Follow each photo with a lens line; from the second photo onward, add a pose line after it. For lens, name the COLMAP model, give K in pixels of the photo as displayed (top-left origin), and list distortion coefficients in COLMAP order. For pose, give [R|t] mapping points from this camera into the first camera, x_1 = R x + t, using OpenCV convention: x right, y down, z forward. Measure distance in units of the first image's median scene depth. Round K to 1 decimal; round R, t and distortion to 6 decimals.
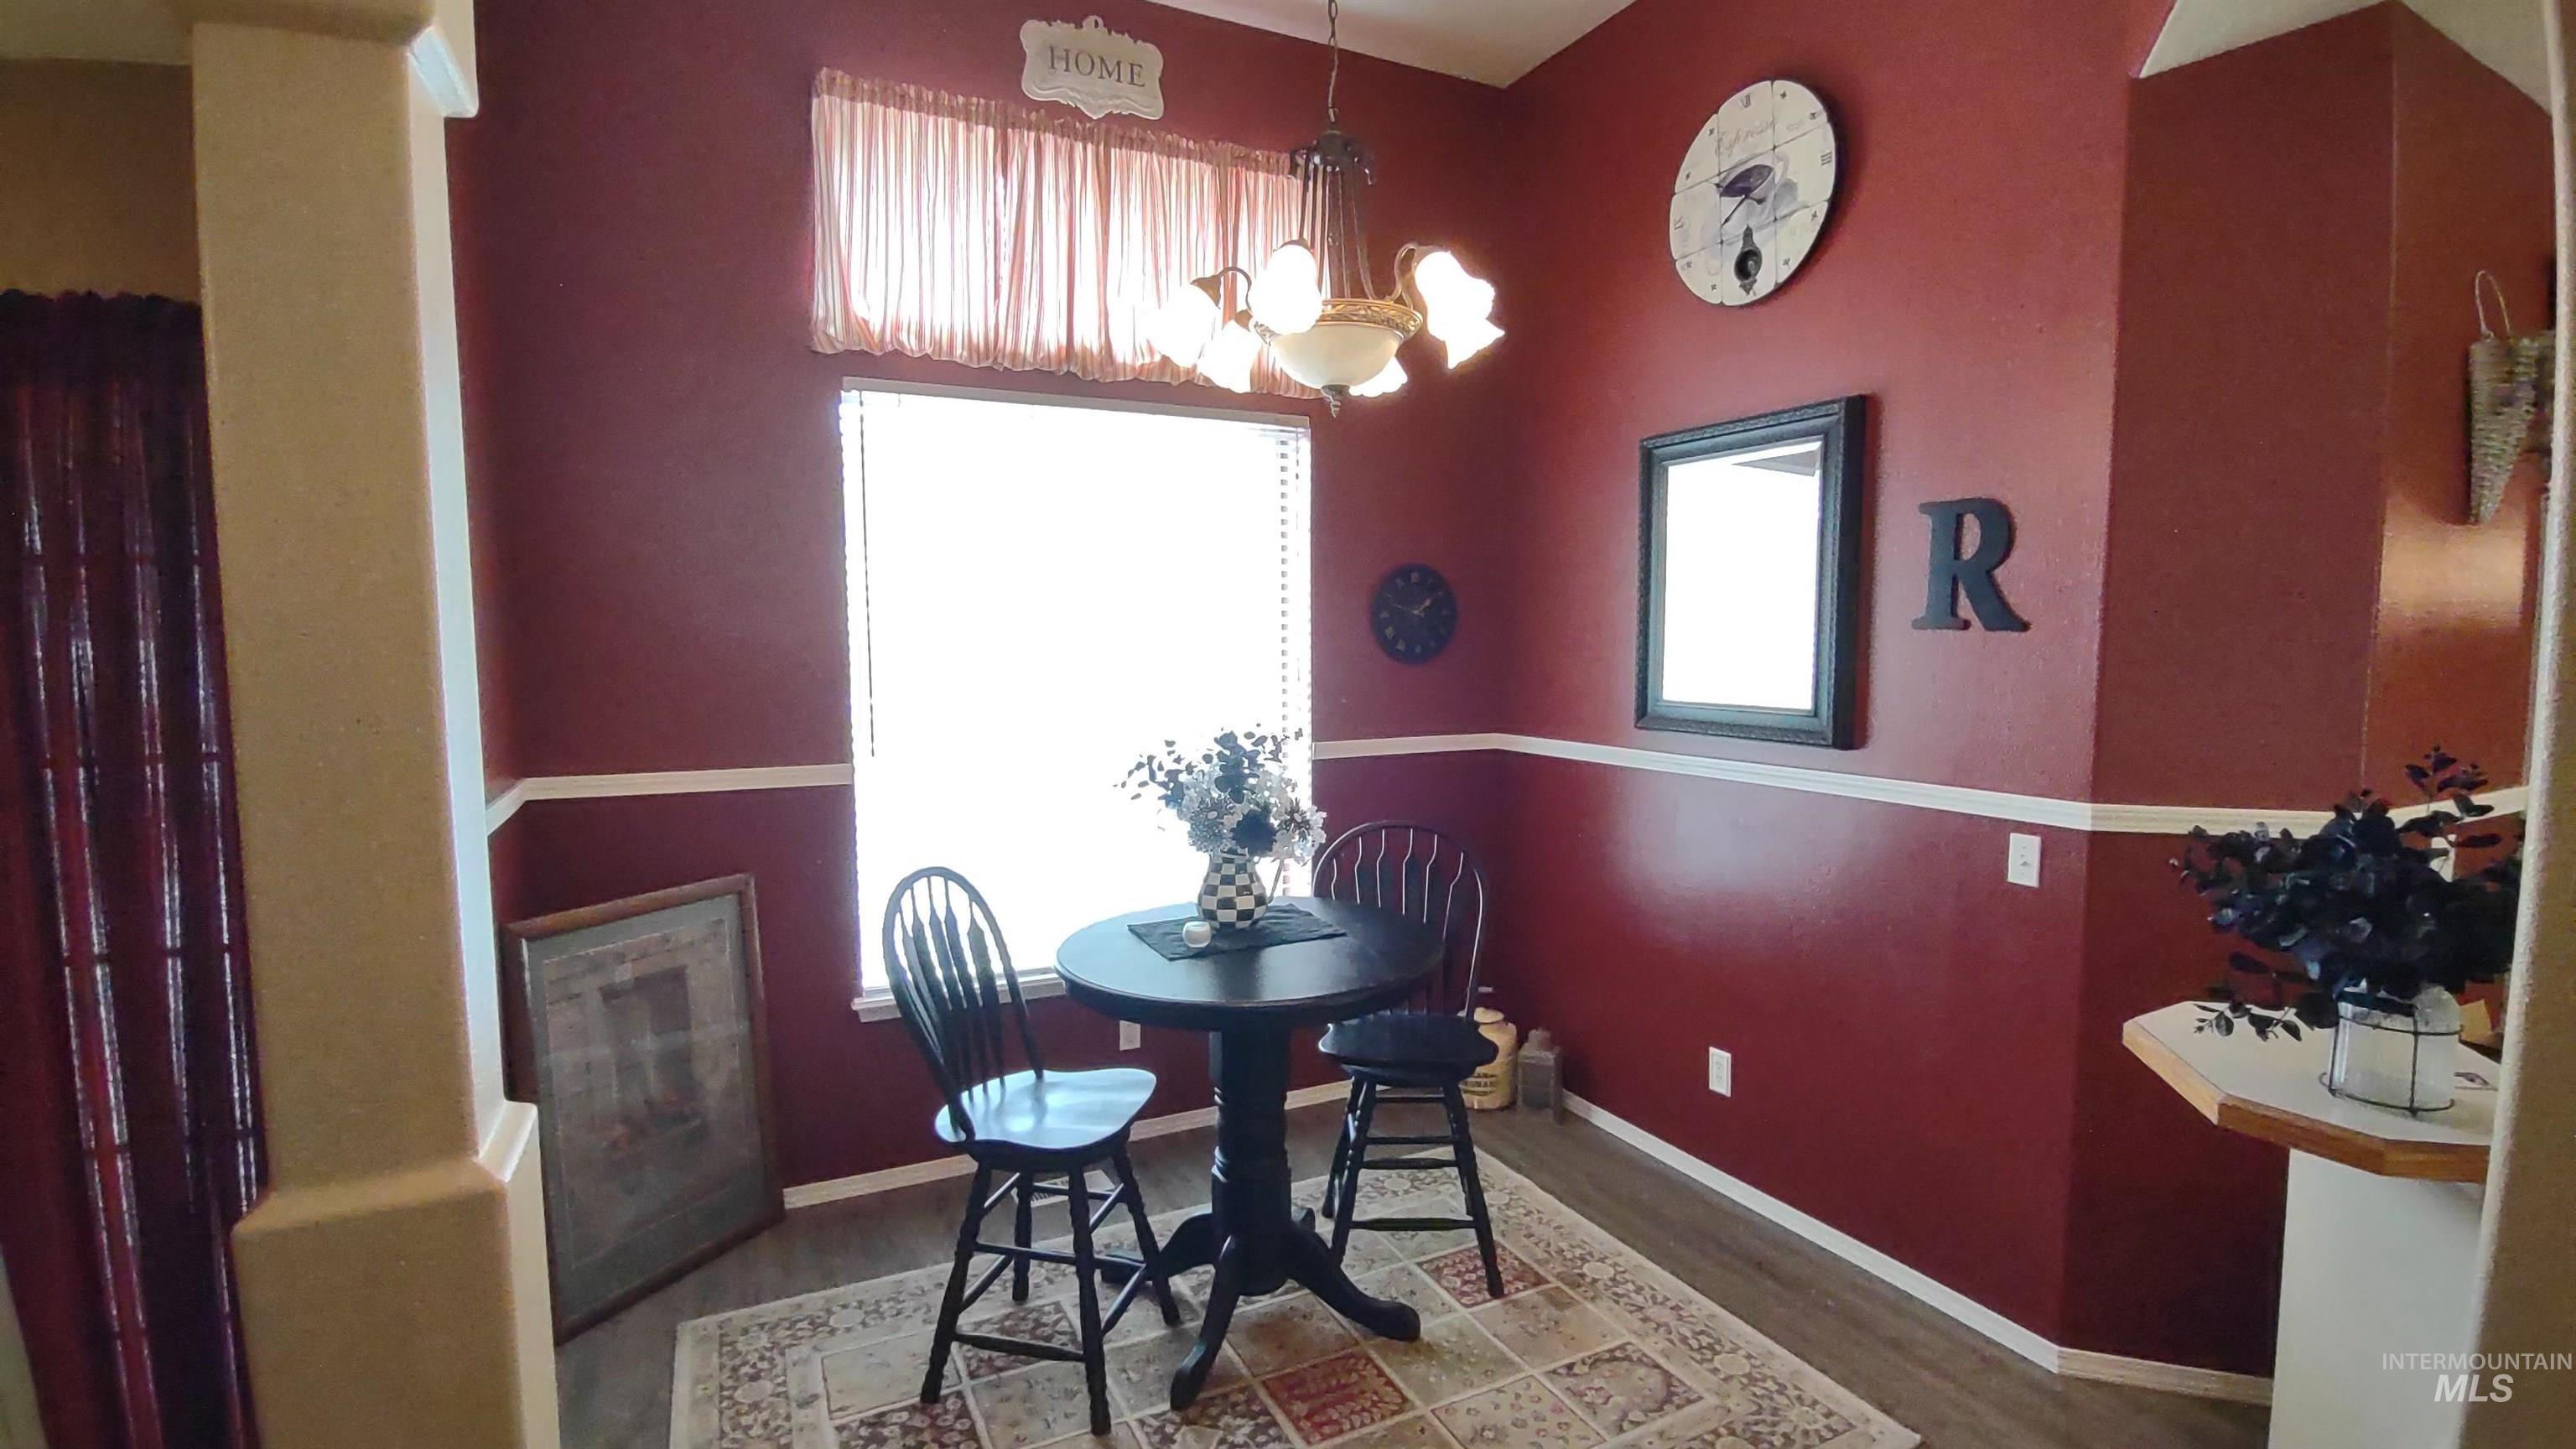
lens RADIAL K [[1187.3, 0, 1301.7], [0, 1187.3, 726.2], [0, 0, 1]] dist [-0.017235, 0.003209]
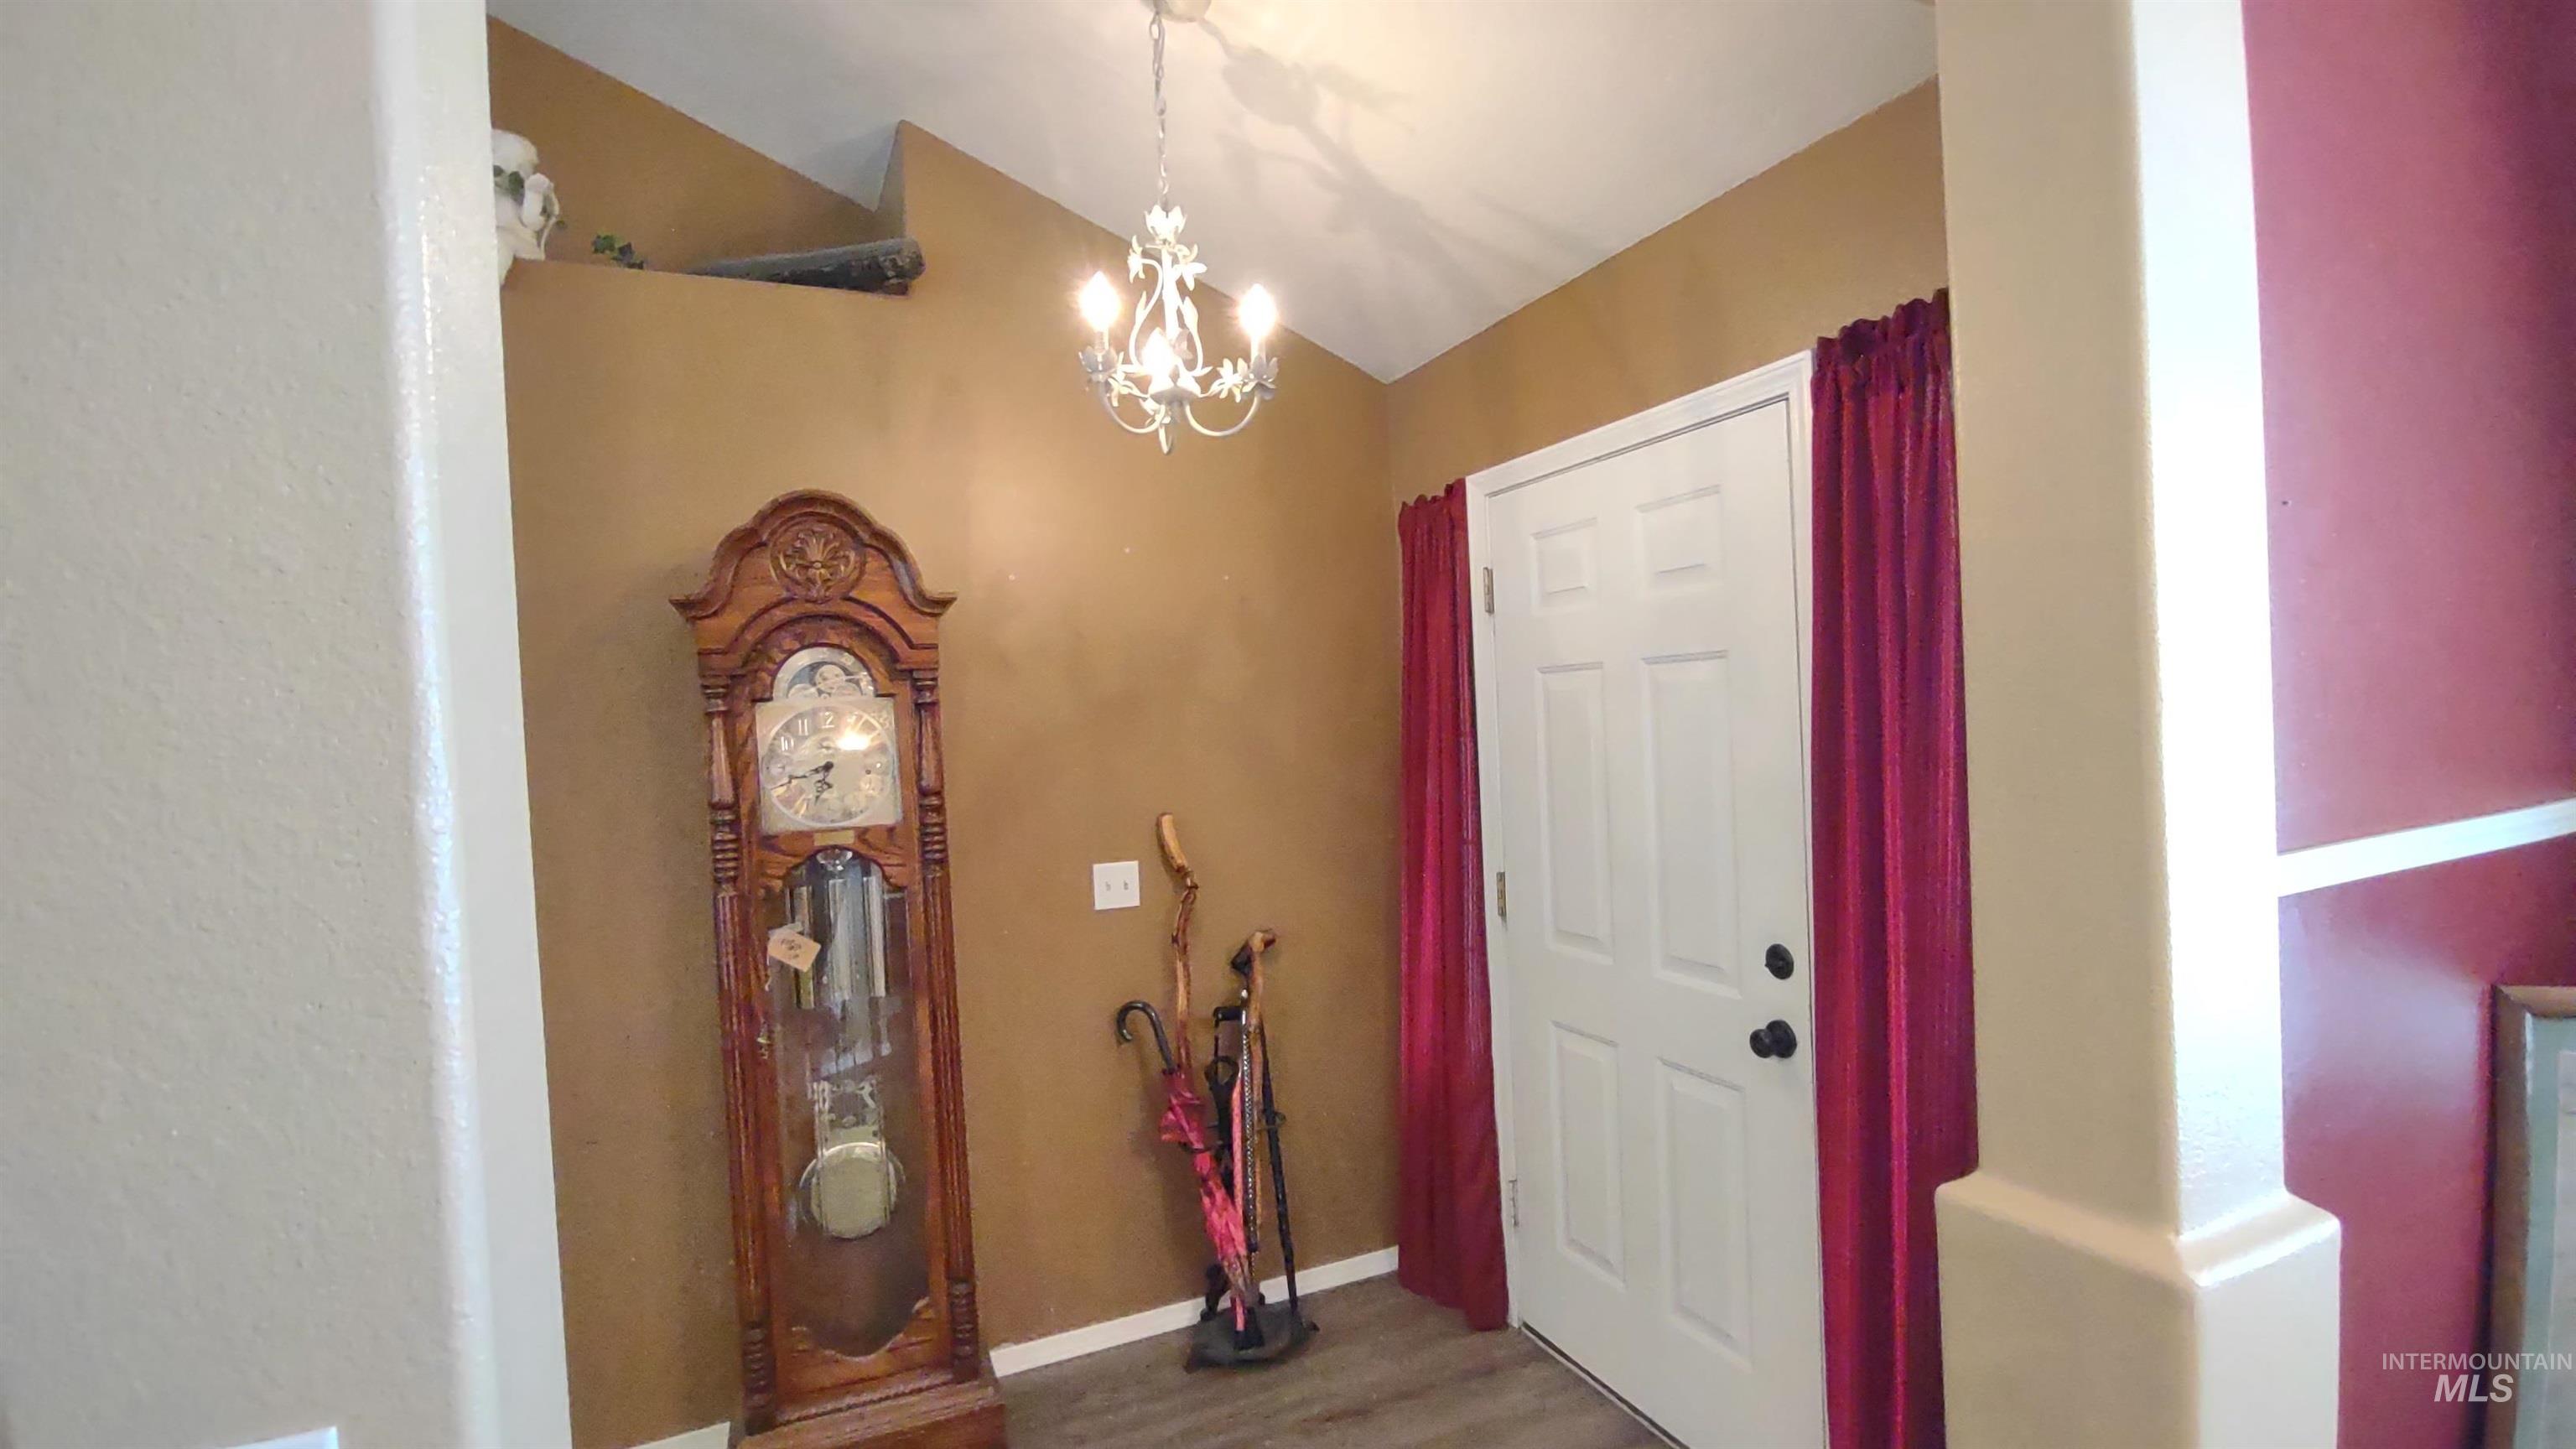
lens RADIAL K [[1187.3, 0, 1277.4], [0, 1187.3, 745.3], [0, 0, 1]] dist [-0.017235, 0.003209]
pose [[-0.059461, 0.027953, -0.997839, 0.061999], [-0.030875, 0.999078, 0.029828, 0.018250], [0.997753, 0.032582, -0.058543, 0.231397]]
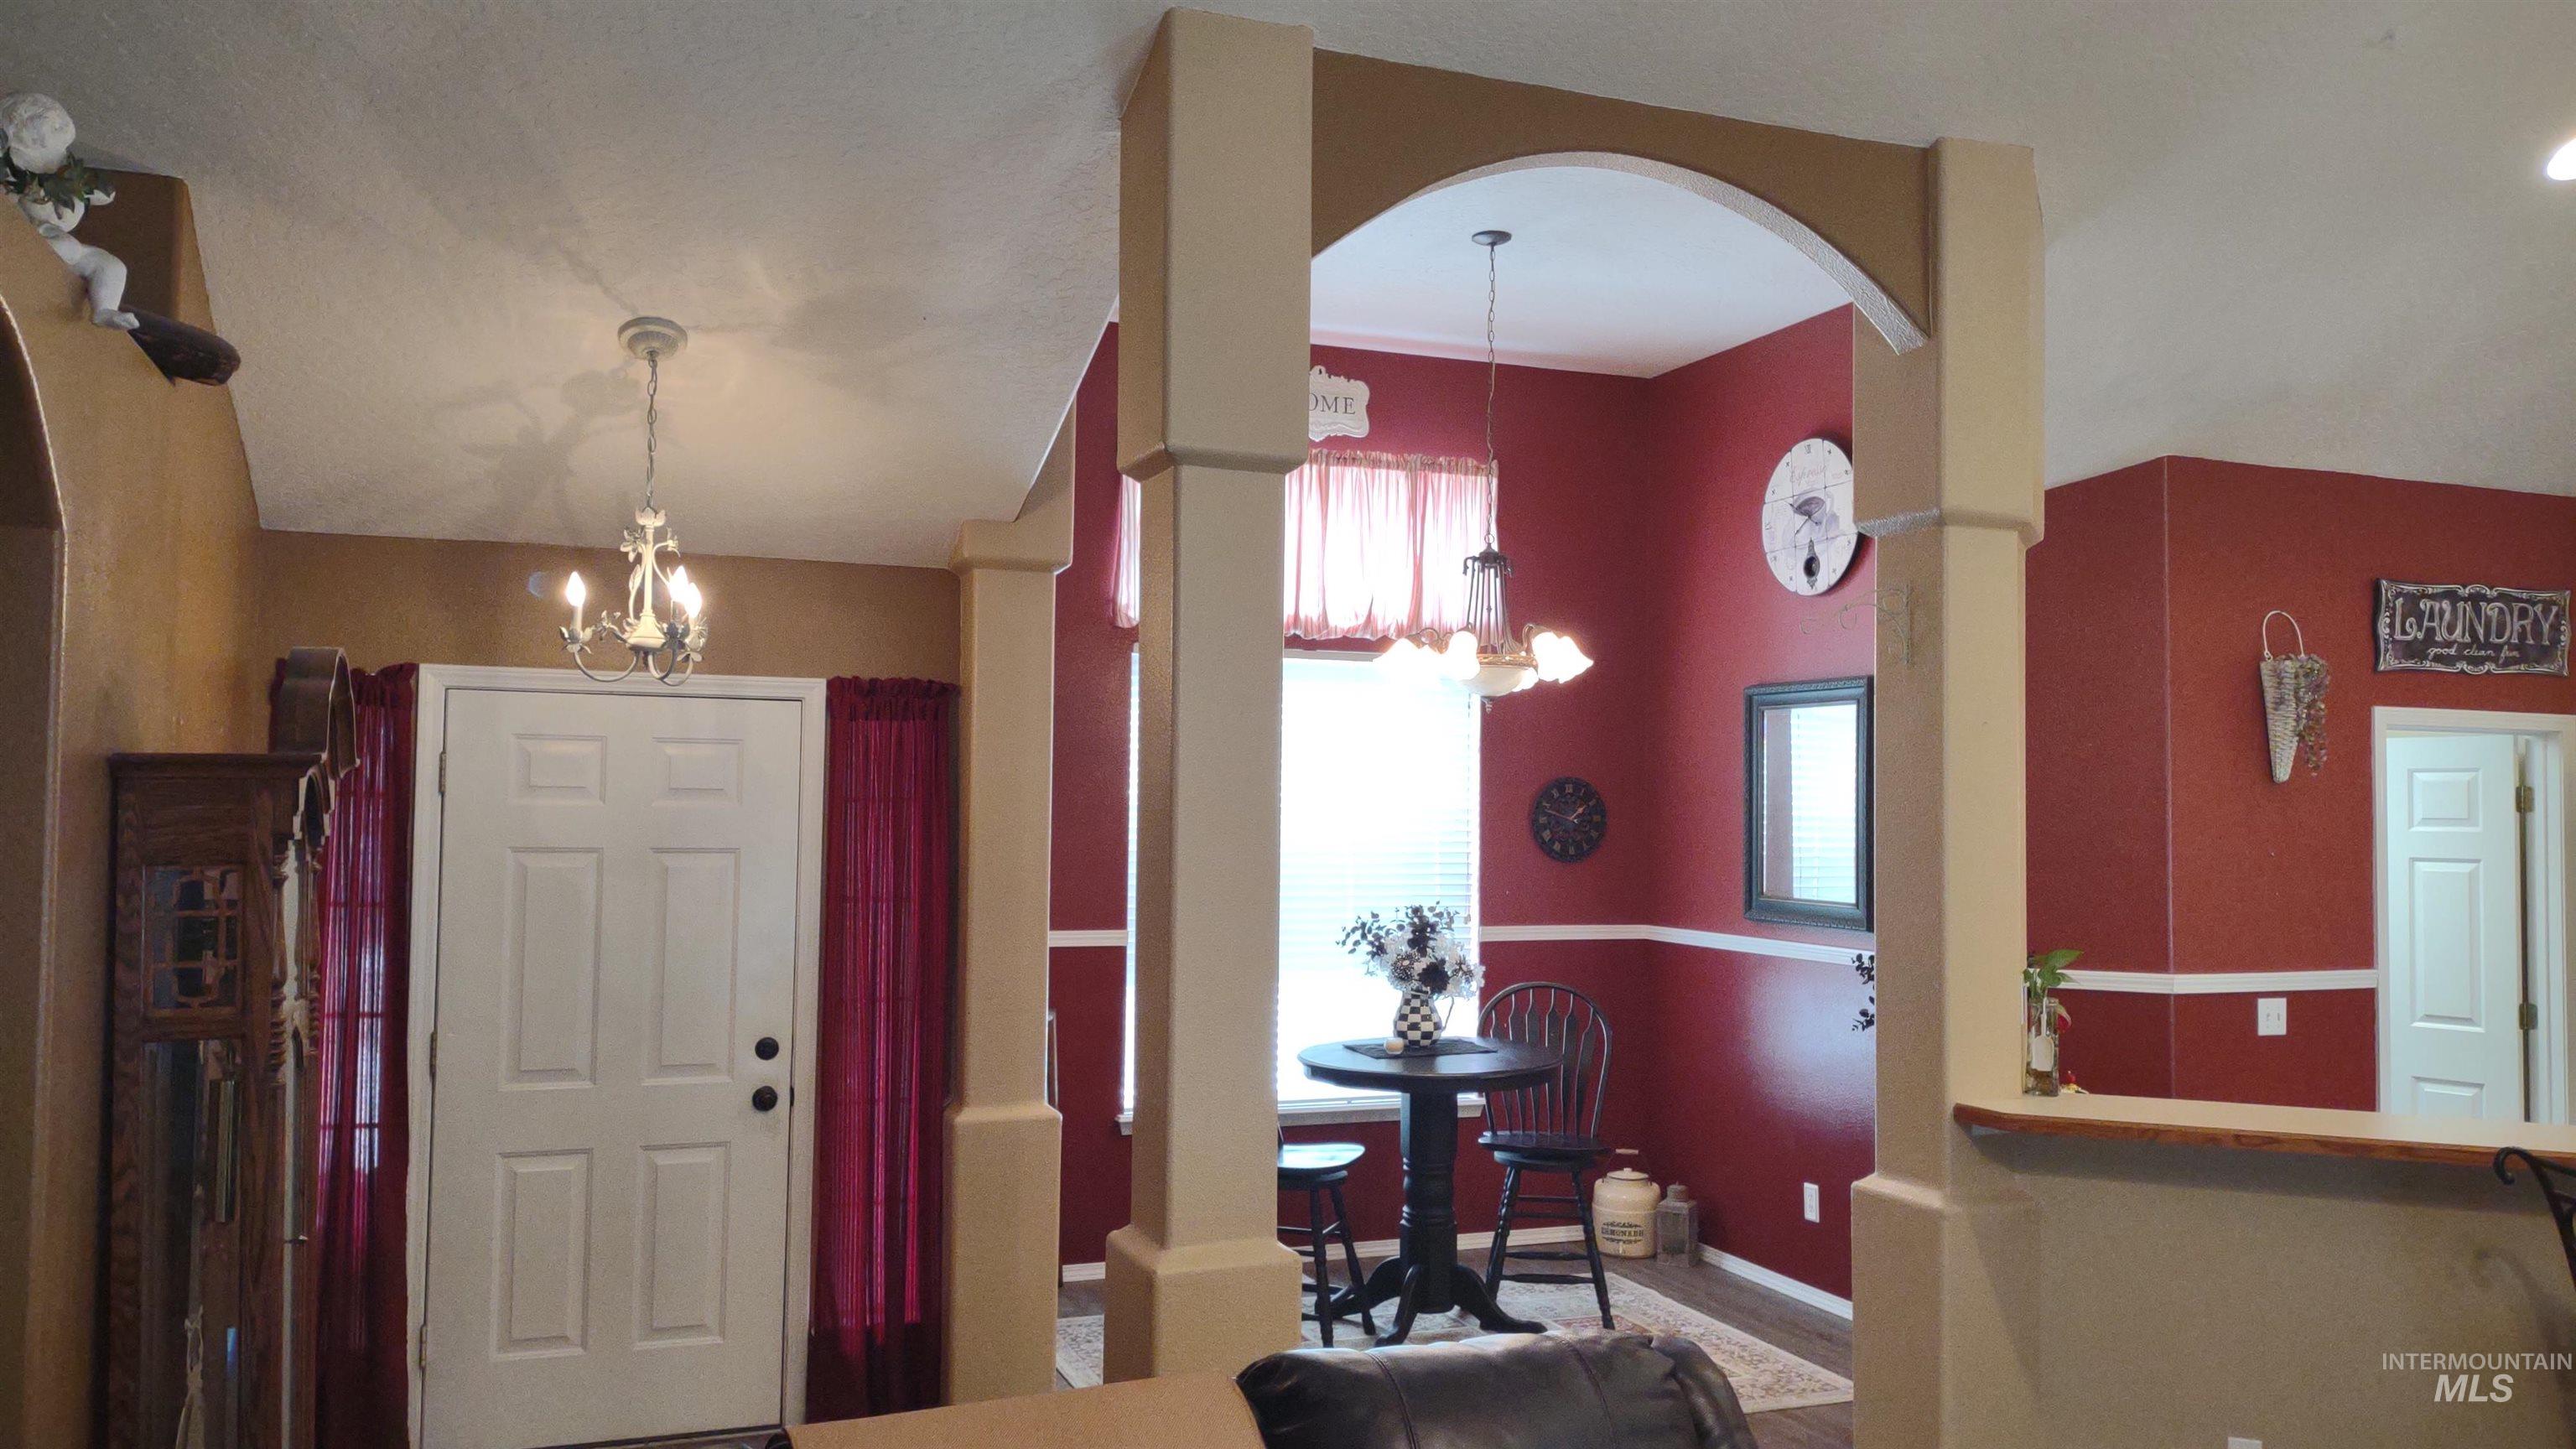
lens RADIAL K [[1852.2, 0, 1285.0], [0, 1852.2, 733.2], [0, 0, 1]] dist [0.057376, 0.000447]
pose [[0.994099, 0.011825, -0.107831, 0.016847], [-0.024516, 0.992813, -0.117140, 0.054940], [0.105670, 0.119092, 0.987244, -1.109626]]
